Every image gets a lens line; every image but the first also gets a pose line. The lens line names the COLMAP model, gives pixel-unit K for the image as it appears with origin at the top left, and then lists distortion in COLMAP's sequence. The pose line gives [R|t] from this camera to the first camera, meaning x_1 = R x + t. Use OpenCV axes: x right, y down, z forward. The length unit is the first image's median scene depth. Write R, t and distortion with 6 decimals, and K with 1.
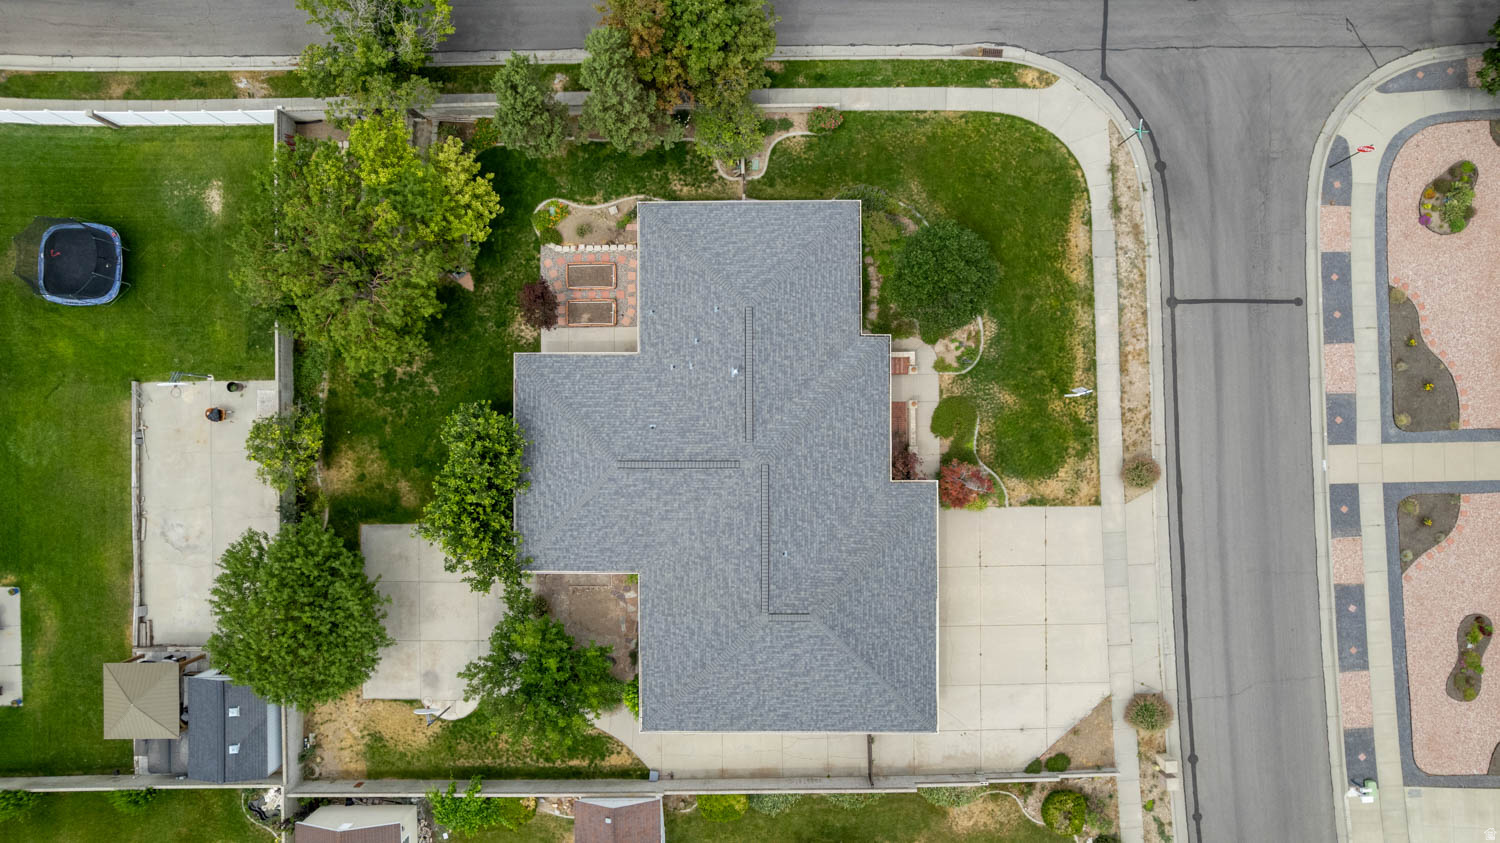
lens RADIAL K [[959.6, 0, 754.0], [0, 959.6, 429.4], [0, 0, 1]] dist [-0.079140, 0.070141]
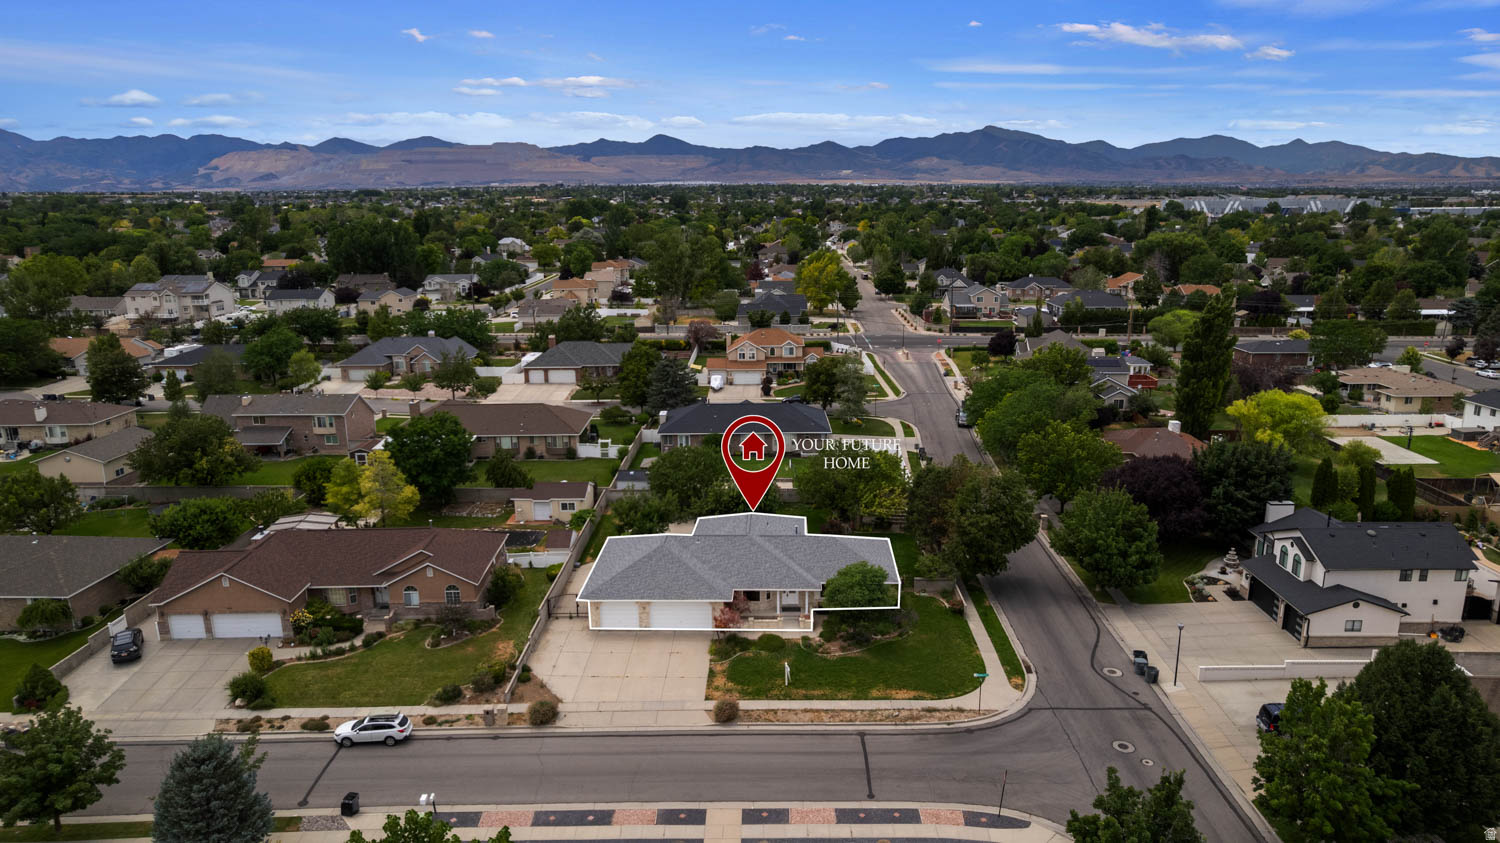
lens RADIAL K [[959.6, 0, 754.0], [0, 959.6, 429.4], [0, 0, 1]] dist [-0.079140, 0.070141]
pose [[-0.031920, 0.250223, -0.967662, 1.568942], [-0.999396, 0.005350, 0.034350, -0.037784], [0.013772, 0.968174, 0.249901, 0.293876]]
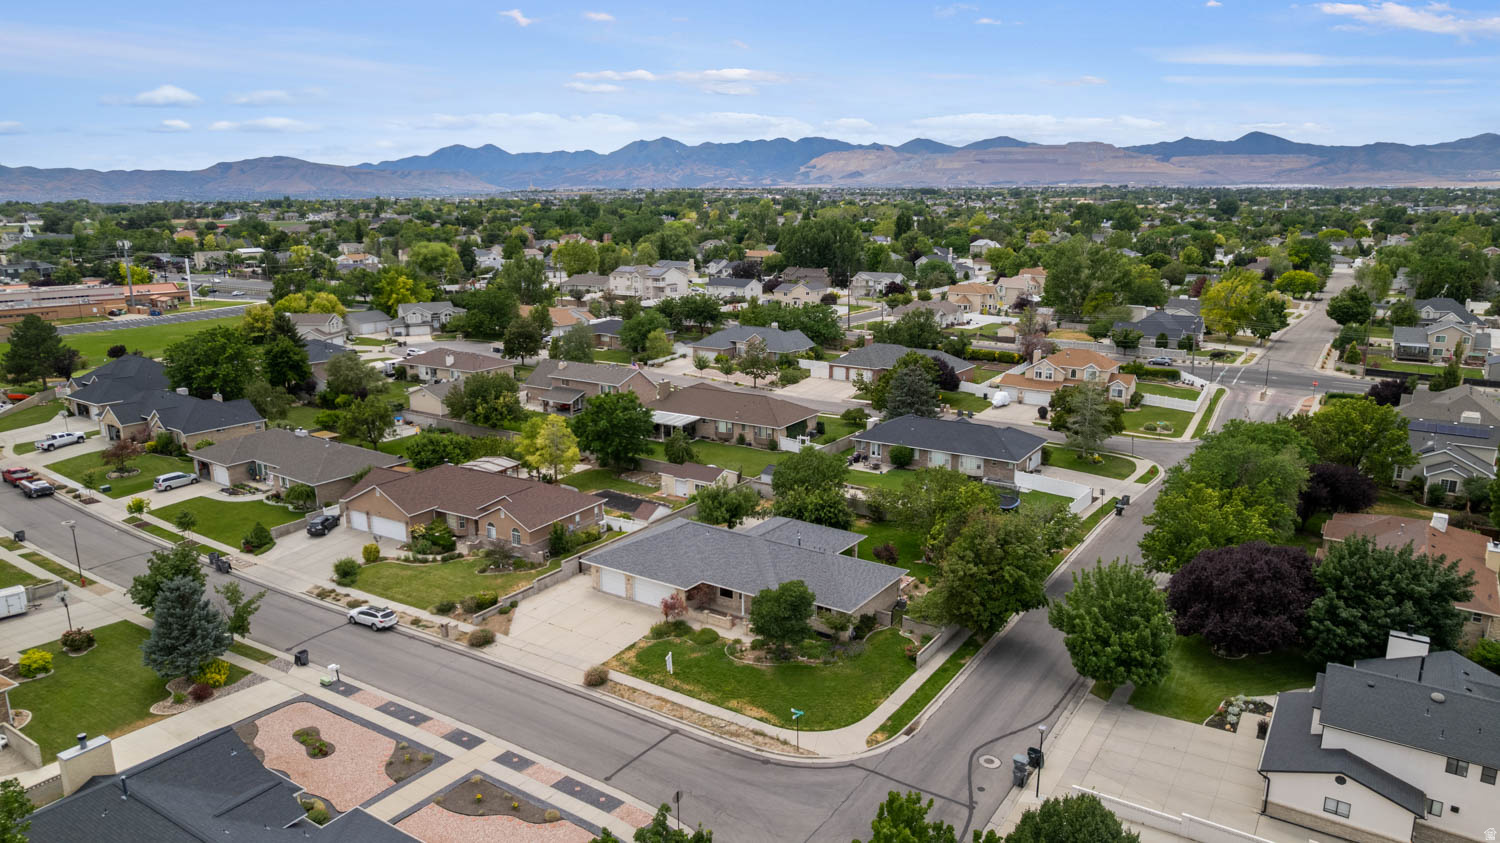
lens RADIAL K [[959.6, 0, 754.0], [0, 959.6, 429.4], [0, 0, 1]] dist [-0.079140, 0.070141]
pose [[-0.564636, 0.207324, -0.798876, 1.348123], [-0.825235, -0.126411, 0.550461, -0.899022], [0.013137, 0.970071, 0.242467, 0.279067]]
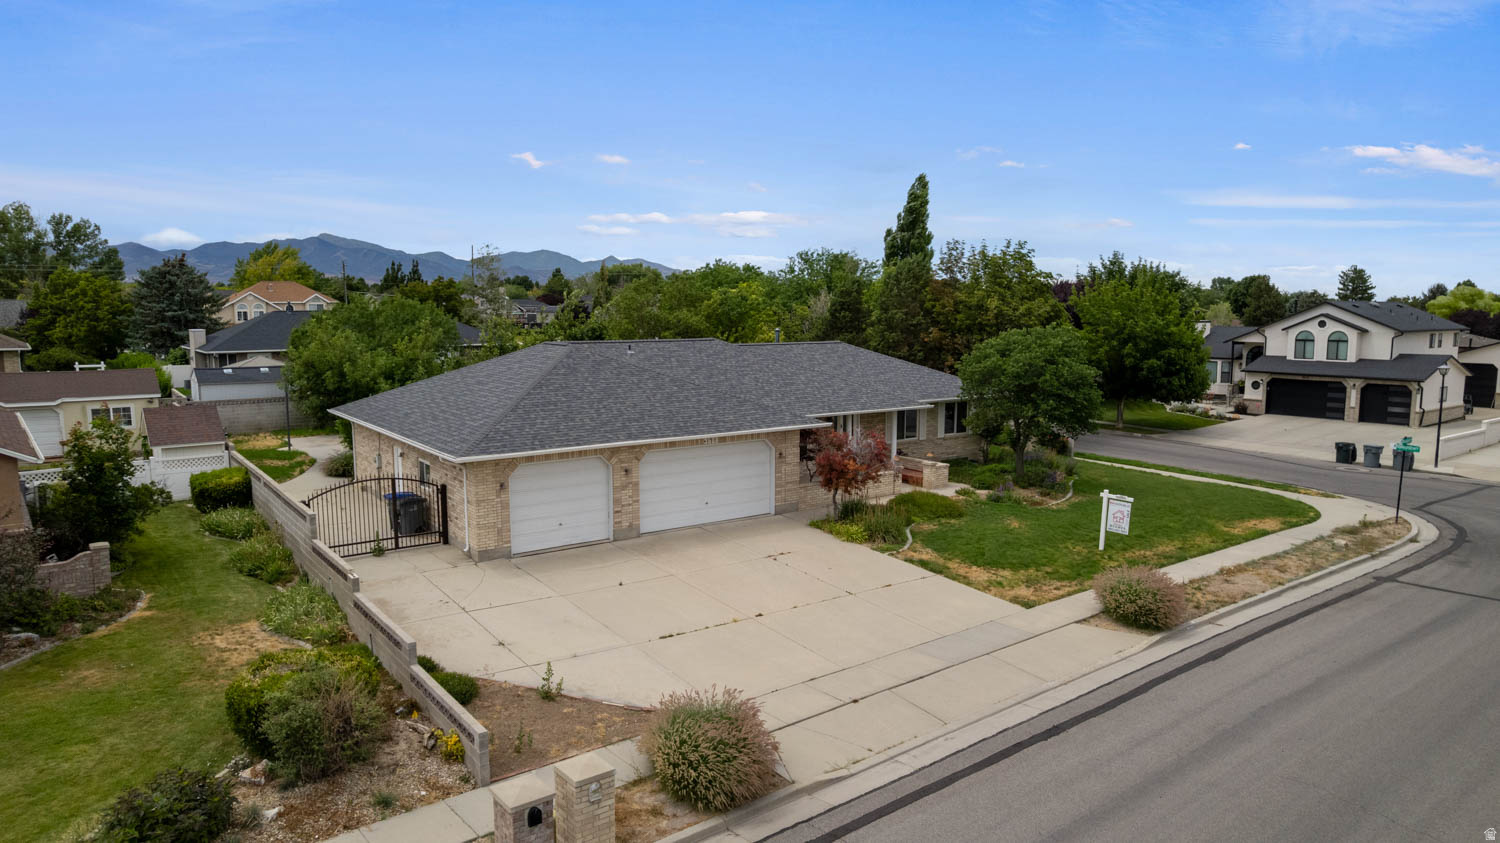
lens RADIAL K [[959.6, 0, 754.0], [0, 959.6, 429.4], [0, 0, 1]] dist [-0.079140, 0.070141]
pose [[0.583302, 0.119404, -0.803431, 0.649418], [-0.812226, 0.077317, -0.578196, 0.450700], [-0.006920, 0.989831, 0.142082, 0.847853]]
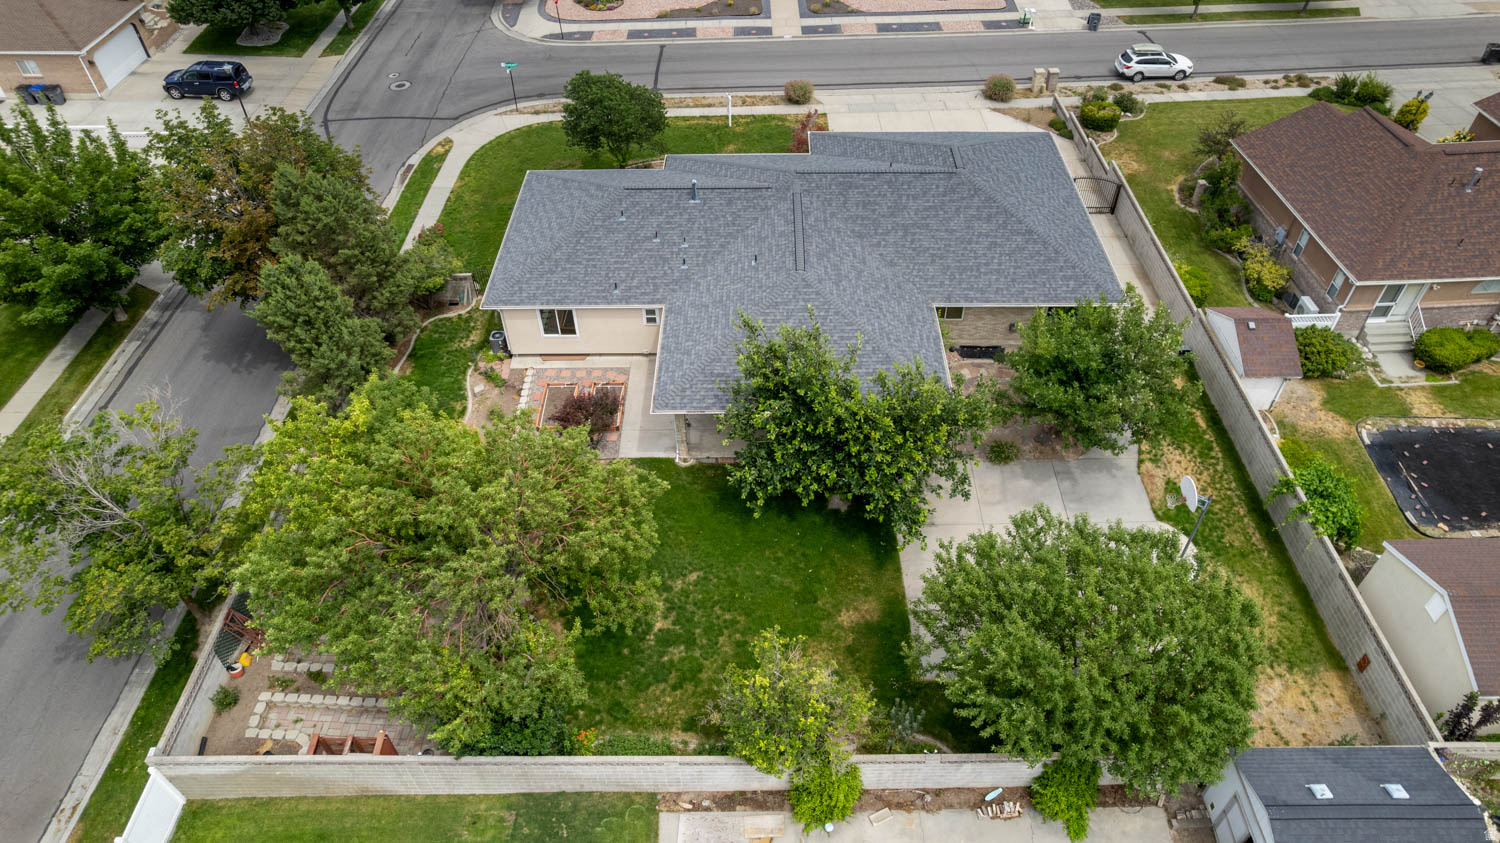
lens RADIAL K [[959.6, 0, 754.0], [0, 959.6, 429.4], [0, 0, 1]] dist [-0.079140, 0.070141]
pose [[0.009079, -0.688005, 0.725649, -0.736339], [0.999930, 0.000698, -0.011849, 0.006094], [0.007646, 0.725705, 0.687963, 0.483702]]
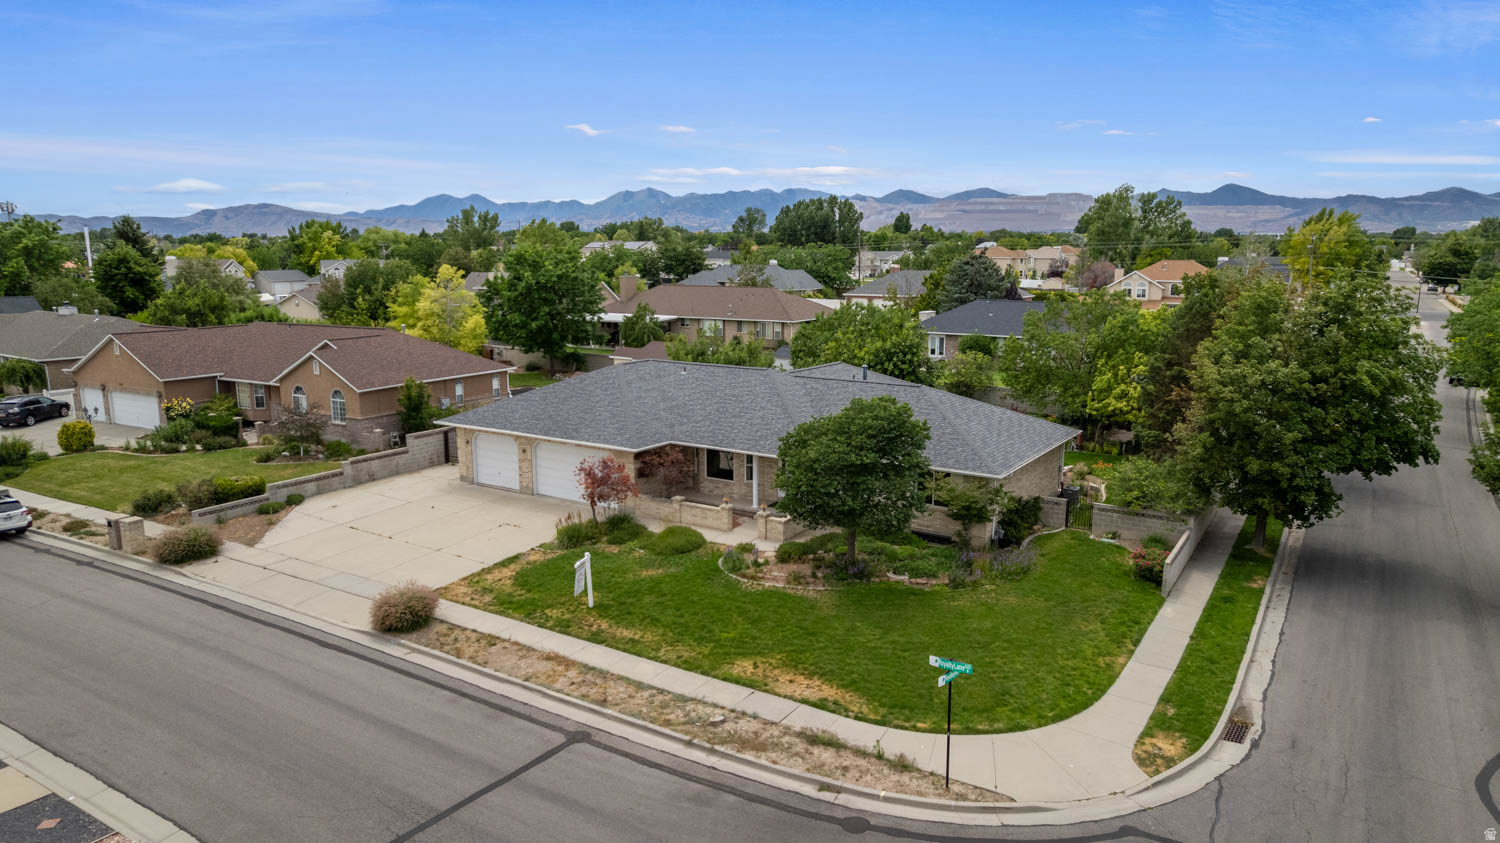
lens RADIAL K [[959.6, 0, 754.0], [0, 959.6, 429.4], [0, 0, 1]] dist [-0.079140, 0.070141]
pose [[-0.551145, 0.166077, -0.817715, 0.748351], [-0.834352, -0.098186, 0.542417, -0.441129], [0.009794, 0.981212, 0.192681, 0.769214]]
